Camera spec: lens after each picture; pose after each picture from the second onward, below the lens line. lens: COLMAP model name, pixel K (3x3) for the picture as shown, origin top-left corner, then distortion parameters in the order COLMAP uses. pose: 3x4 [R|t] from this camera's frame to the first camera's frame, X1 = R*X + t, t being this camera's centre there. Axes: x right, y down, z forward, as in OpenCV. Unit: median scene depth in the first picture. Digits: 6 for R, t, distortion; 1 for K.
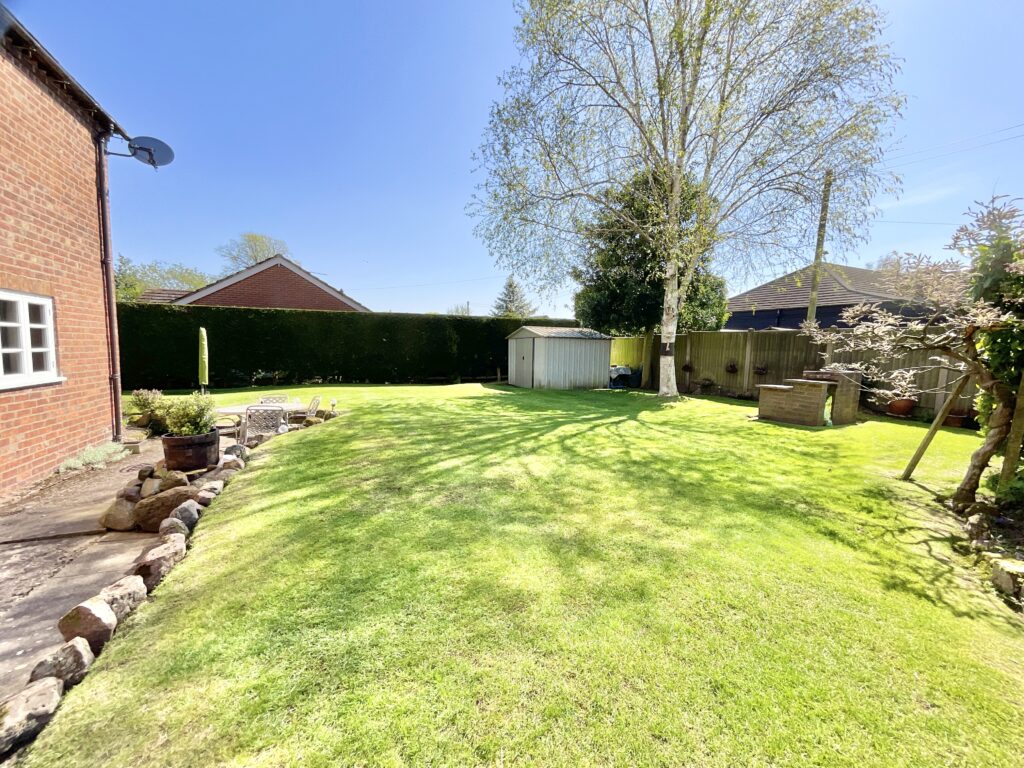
lens RADIAL K [[415.5, 0, 512.0], [0, 415.5, 384.0], [0, 0, 1]] dist [-0.000476, -0.006946]
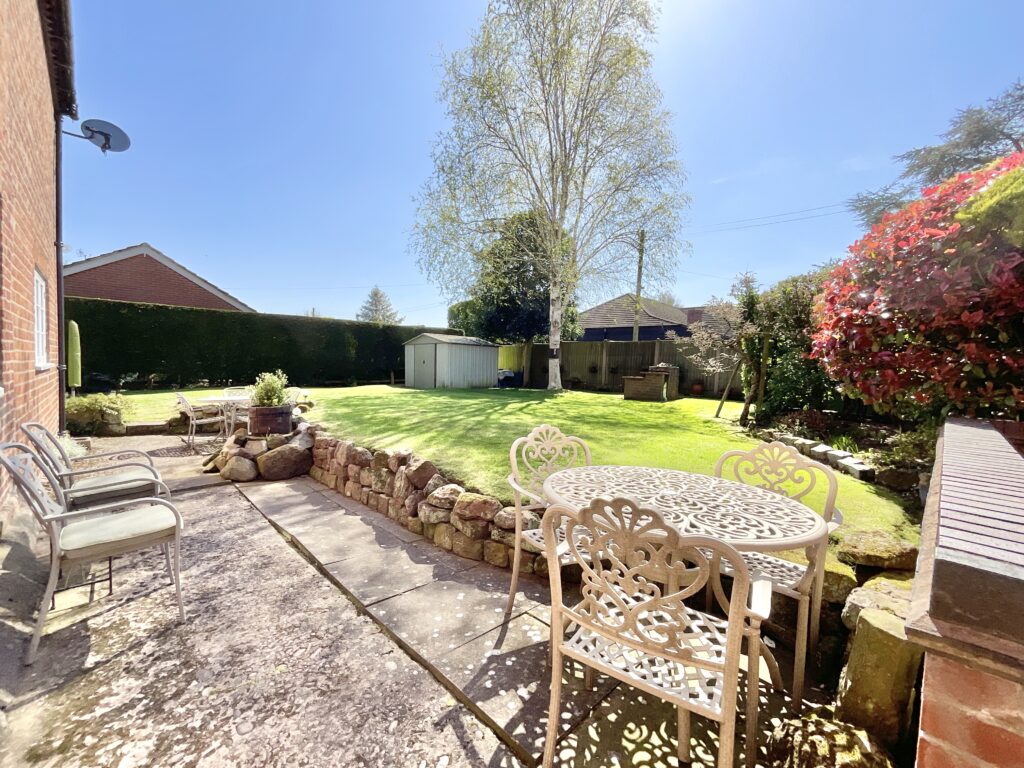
lens RADIAL K [[415.5, 0, 512.0], [0, 415.5, 384.0], [0, 0, 1]] dist [-0.000476, -0.006946]
pose [[0.925513, -0.011238, 0.378550, -0.237938], [0.022833, 0.999397, -0.026156, 0.042093], [-0.378028, 0.032851, 0.925211, -0.153336]]
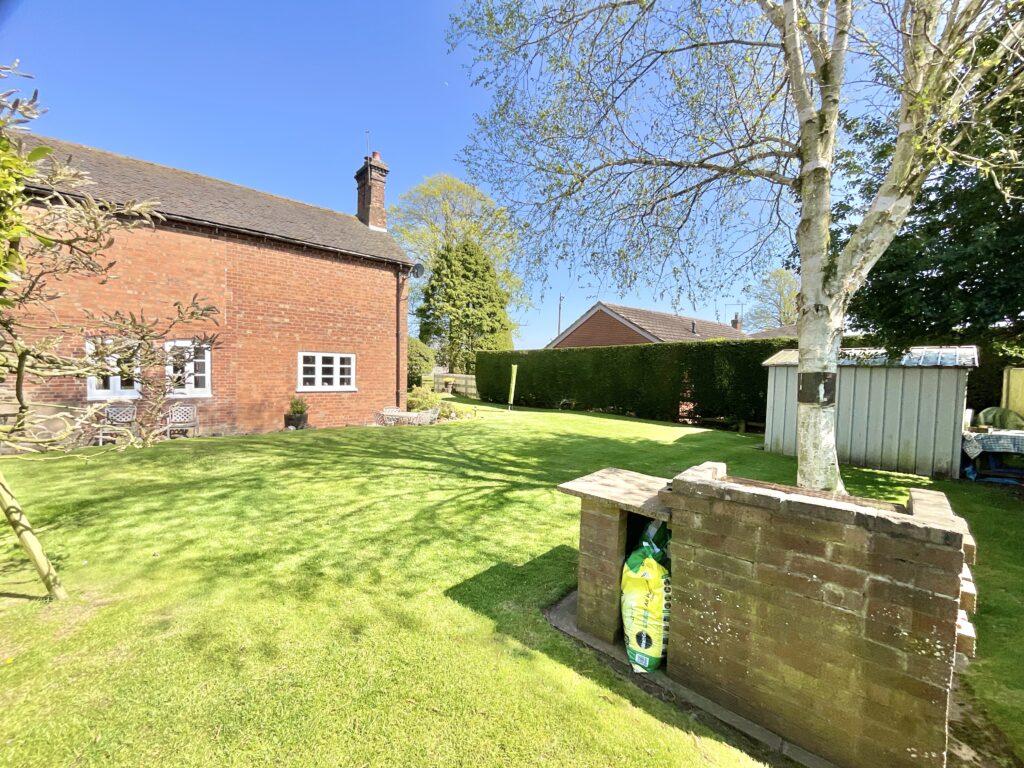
lens RADIAL K [[415.5, 0, 512.0], [0, 415.5, 384.0], [0, 0, 1]] dist [-0.000476, -0.006946]
pose [[0.313902, 0.015665, -0.949326, 0.663762], [-0.098915, 0.994963, -0.016289, -0.045405], [0.944289, 0.099016, 0.313870, 0.551115]]
